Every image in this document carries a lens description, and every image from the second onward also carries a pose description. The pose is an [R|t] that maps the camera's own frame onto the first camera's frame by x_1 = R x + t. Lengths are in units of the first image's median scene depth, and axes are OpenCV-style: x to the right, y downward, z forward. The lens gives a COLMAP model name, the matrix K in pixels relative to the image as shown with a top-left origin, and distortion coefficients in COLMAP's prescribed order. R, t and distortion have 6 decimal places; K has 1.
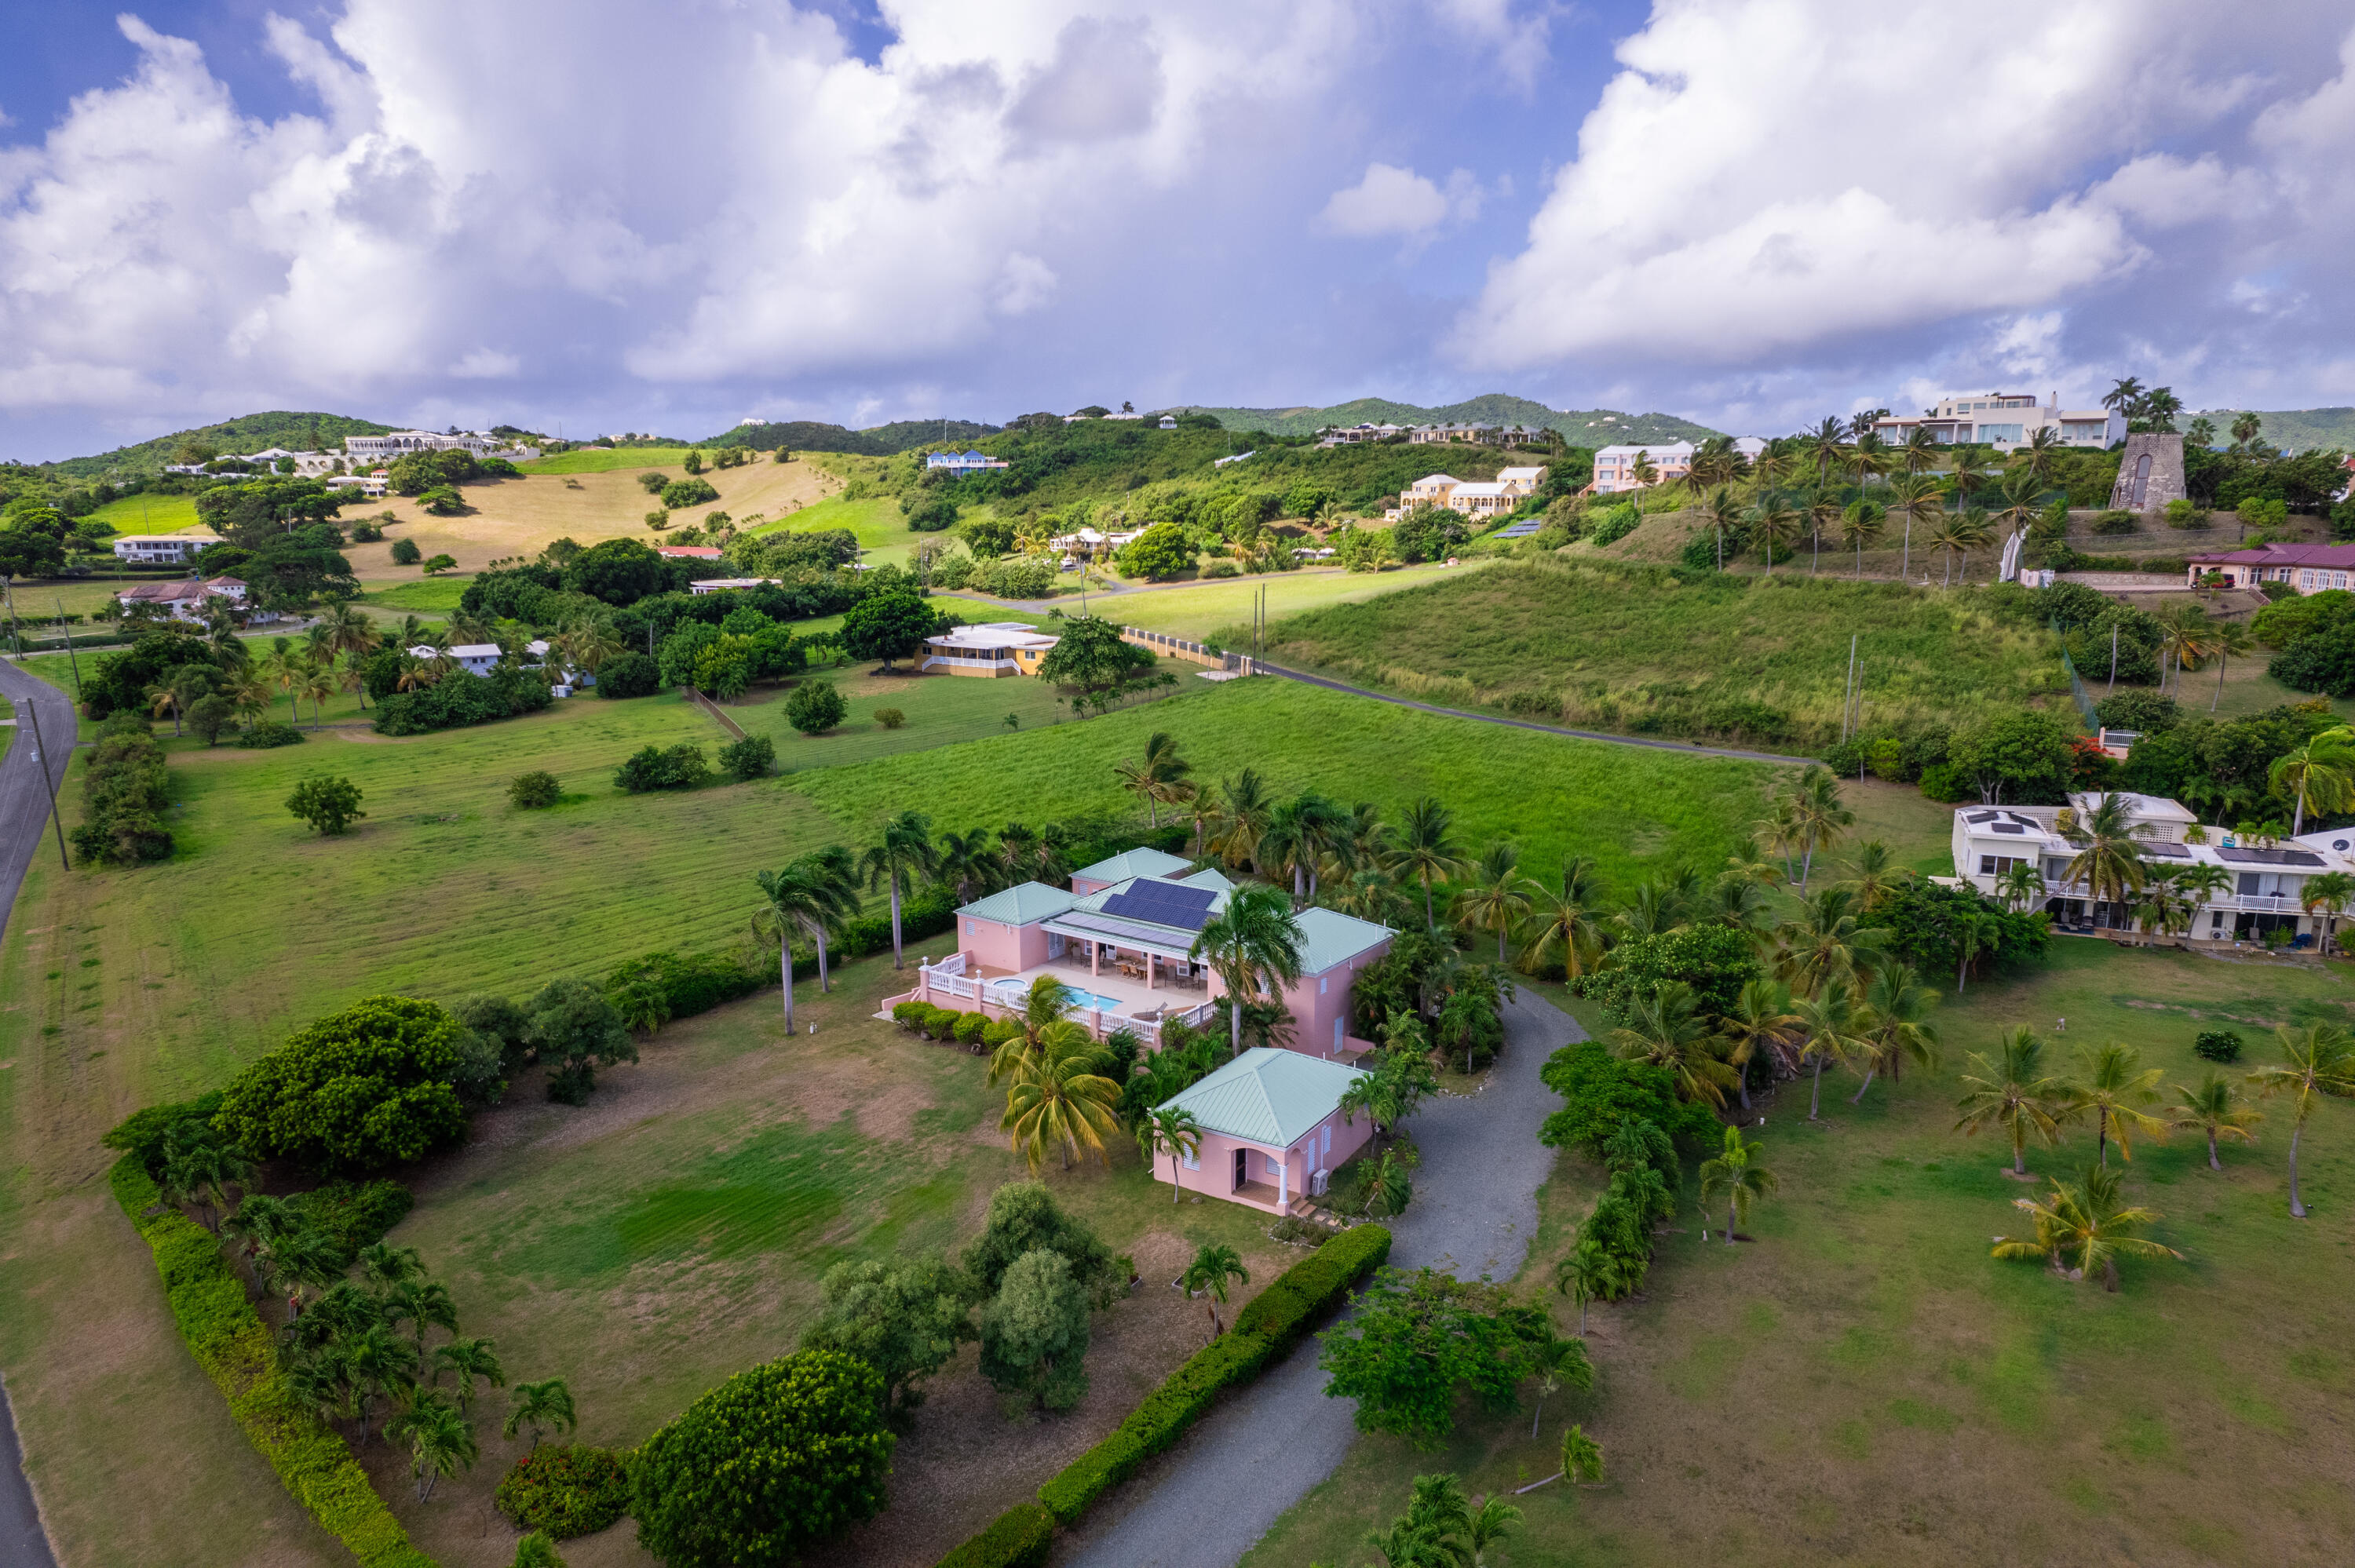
lens RADIAL K [[1500.6, 0, 1177.5], [0, 1500.6, 784.0], [0, 0, 1]] dist [-0.073316, 0.064950]
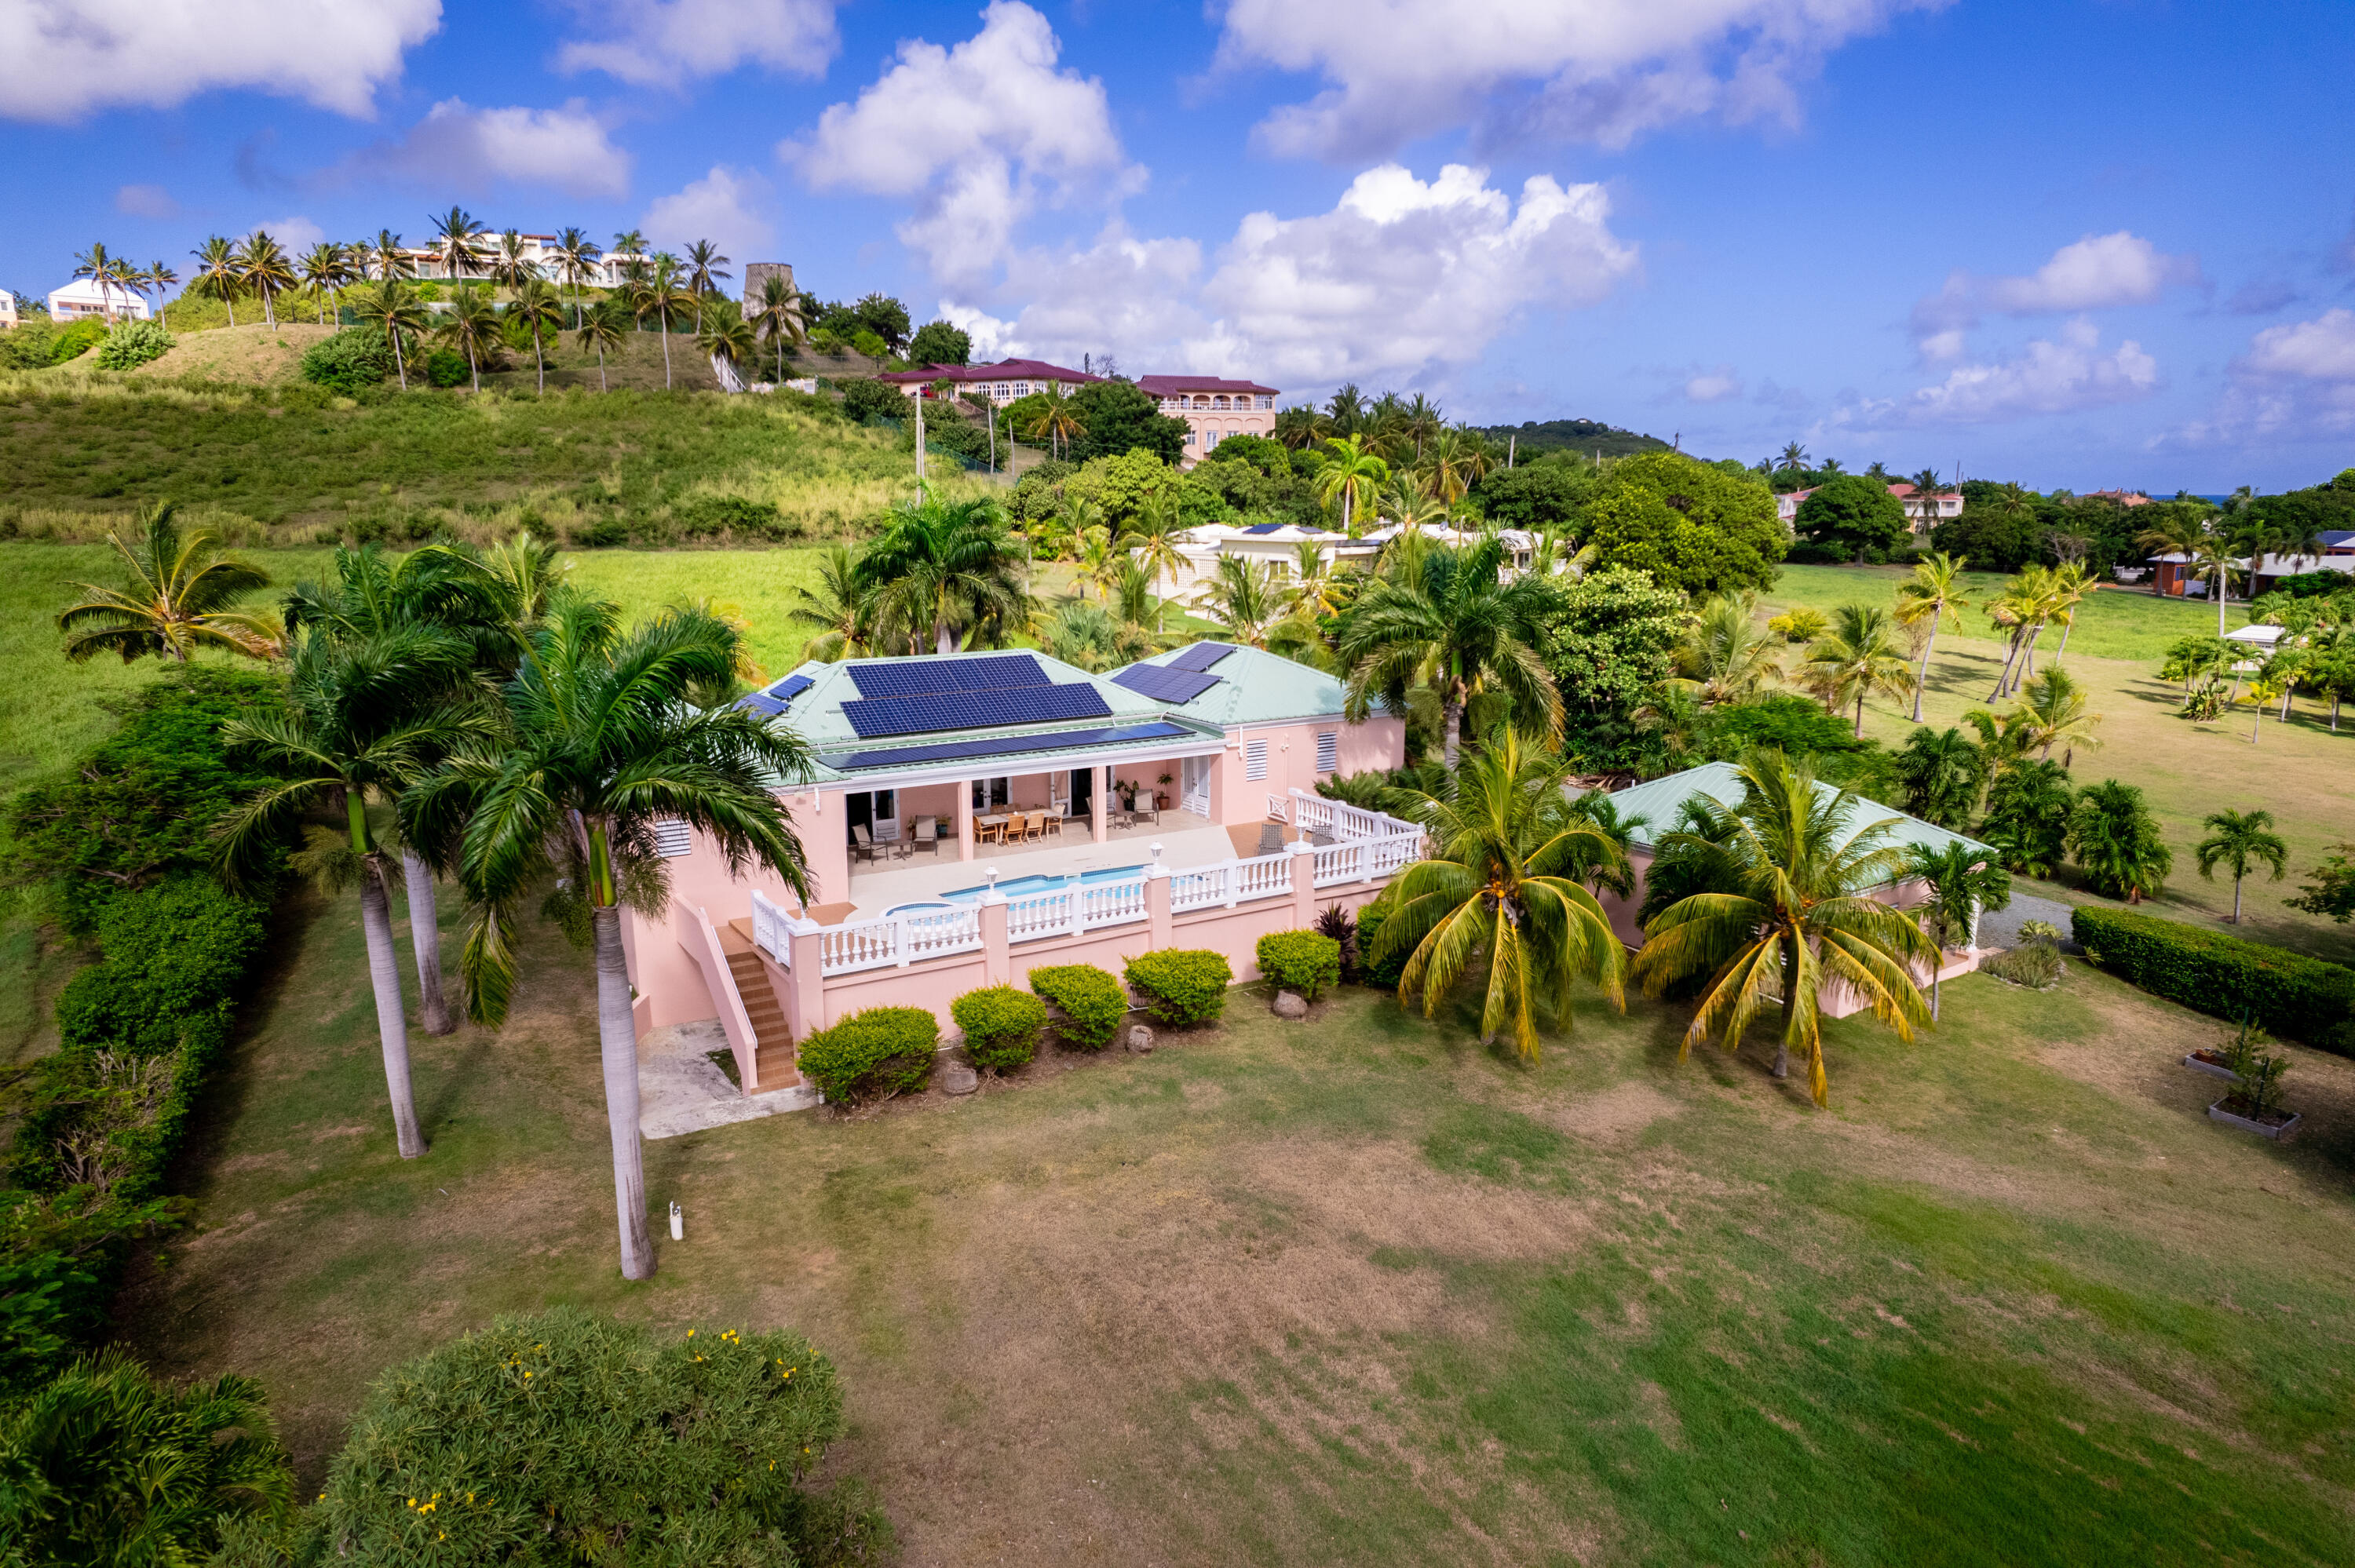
lens RADIAL K [[1500.6, 0, 1177.5], [0, 1500.6, 784.0], [0, 0, 1]] dist [-0.073316, 0.064950]
pose [[0.383870, -0.182198, 0.905234, -0.242482], [0.172139, 0.977275, 0.123701, 0.034841], [-0.907200, 0.108341, 0.406510, 0.428547]]
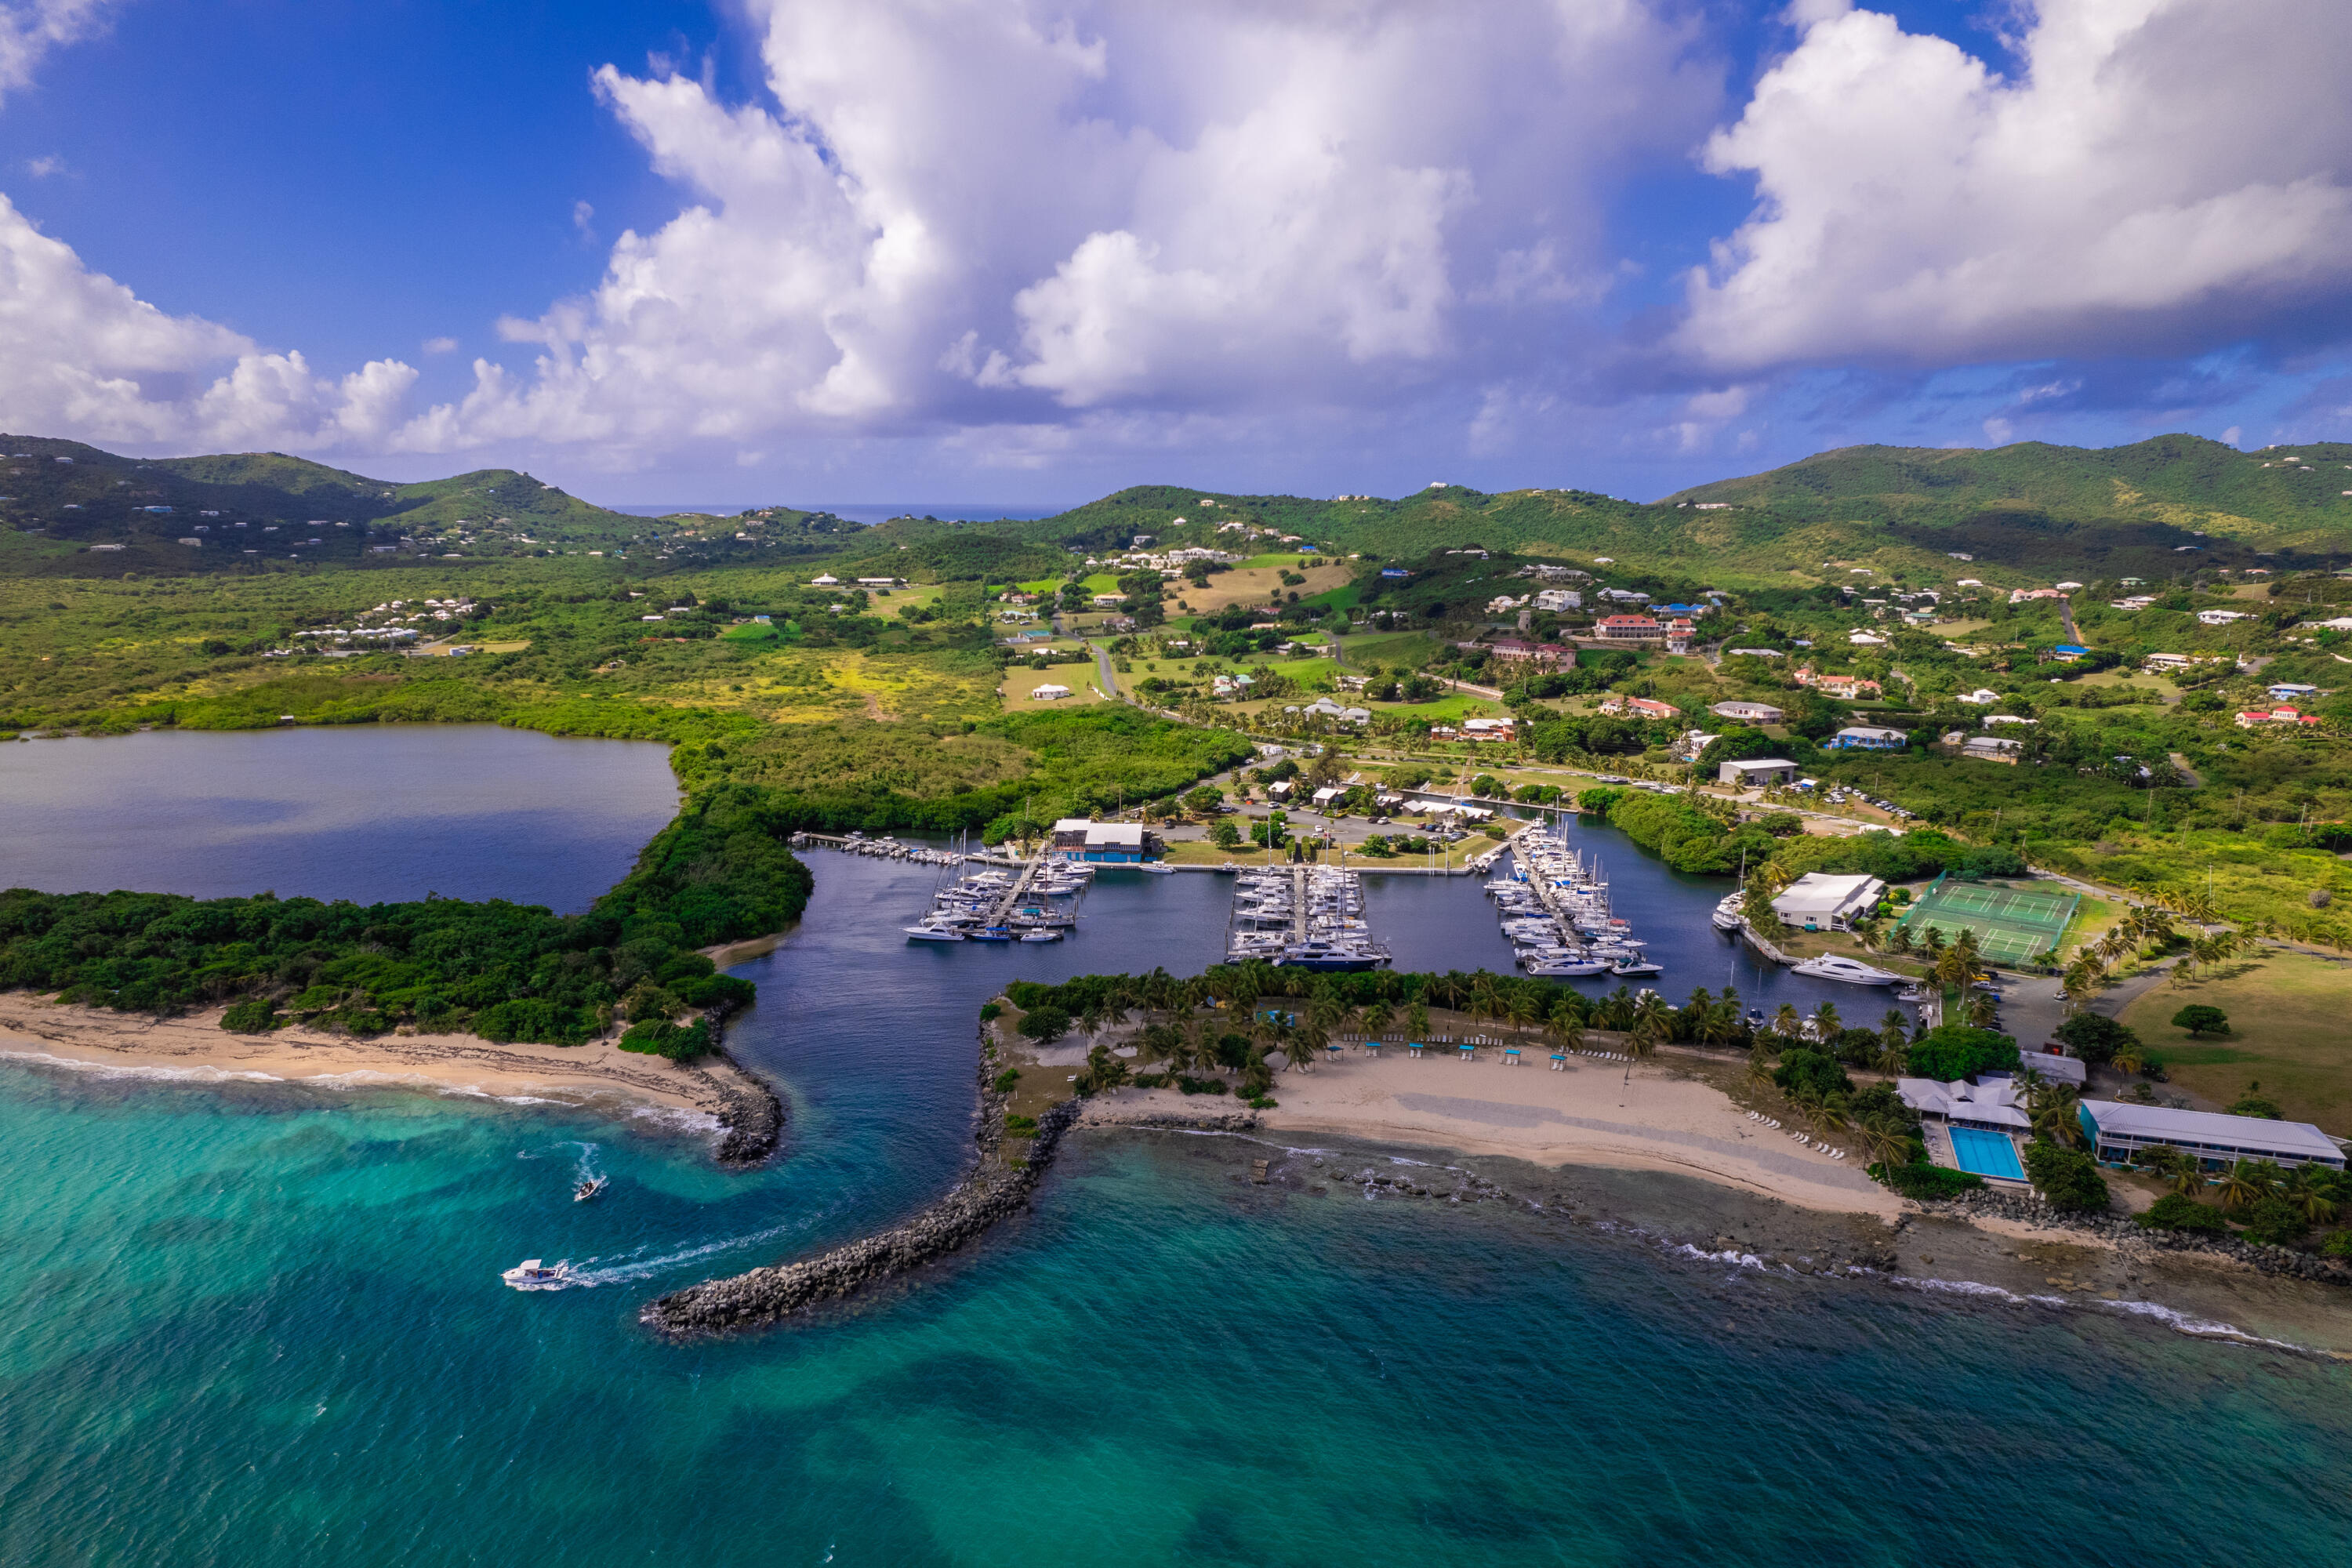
lens RADIAL K [[1502.1, 0, 1176.0], [0, 1502.1, 784.0], [0, 0, 1]] dist [-0.077325, 0.068985]
pose [[0.871617, 0.093745, -0.481139, 2.214198], [-0.093539, 0.995315, 0.024474, 0.288795], [0.481179, 0.023673, 0.876302, -3.808320]]
